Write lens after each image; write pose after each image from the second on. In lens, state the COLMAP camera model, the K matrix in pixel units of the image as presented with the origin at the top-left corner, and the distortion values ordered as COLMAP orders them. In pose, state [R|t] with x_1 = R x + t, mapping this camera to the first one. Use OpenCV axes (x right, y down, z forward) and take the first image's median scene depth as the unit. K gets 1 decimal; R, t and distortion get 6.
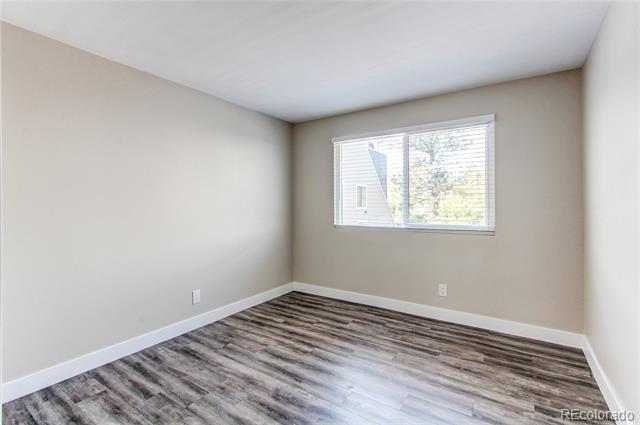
lens RADIAL K [[296.2, 0, 319.3], [0, 296.2, 209.5], [0, 0, 1]] dist [-0.005164, -0.000404]
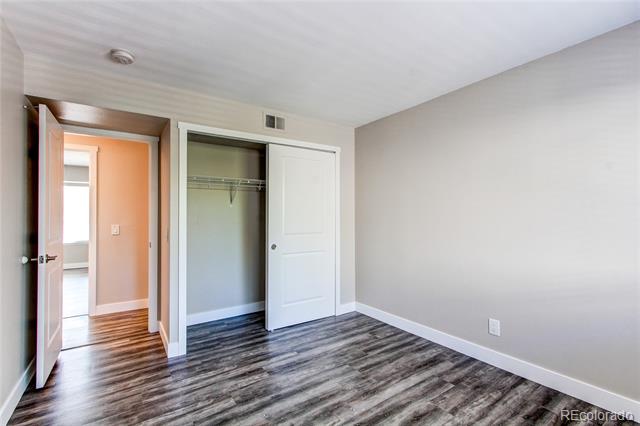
lens RADIAL K [[296.2, 0, 319.6], [0, 296.2, 212.8], [0, 0, 1]] dist [-0.005164, -0.000404]
pose [[-0.360900, -0.002133, -0.932602, 0.675011], [-0.019096, 0.999805, 0.005104, -0.026280], [0.932409, 0.019651, -0.360870, 1.056214]]
